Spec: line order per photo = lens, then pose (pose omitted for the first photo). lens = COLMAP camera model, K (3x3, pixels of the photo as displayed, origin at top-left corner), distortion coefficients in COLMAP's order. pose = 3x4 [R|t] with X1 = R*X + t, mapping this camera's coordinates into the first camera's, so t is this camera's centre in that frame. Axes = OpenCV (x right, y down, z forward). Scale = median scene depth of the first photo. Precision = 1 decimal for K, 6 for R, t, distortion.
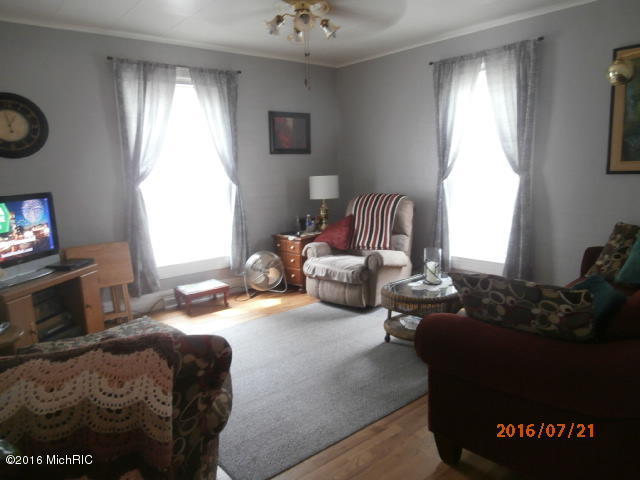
lens RADIAL K [[453.8, 0, 321.9], [0, 453.8, 240.5], [0, 0, 1]] dist [0.011830, -0.014152]
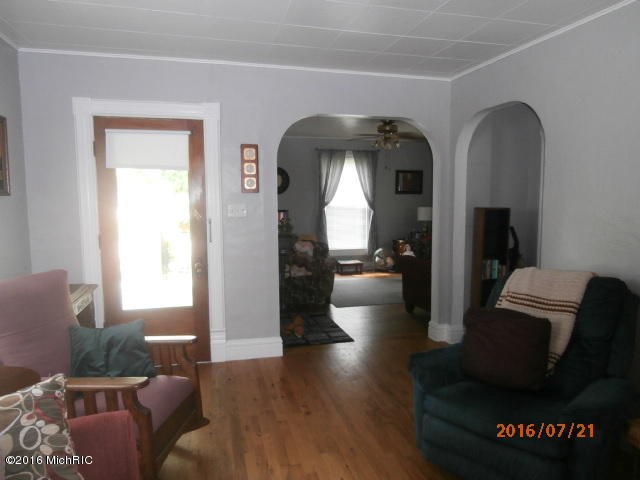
lens RADIAL K [[453.8, 0, 320.2], [0, 453.8, 242.2], [0, 0, 1]] dist [0.011830, -0.014152]
pose [[0.907190, 0.079015, -0.413235, 0.397324], [-0.099207, 0.994684, -0.027598, 0.081762], [0.408857, 0.066033, 0.910206, -0.775772]]
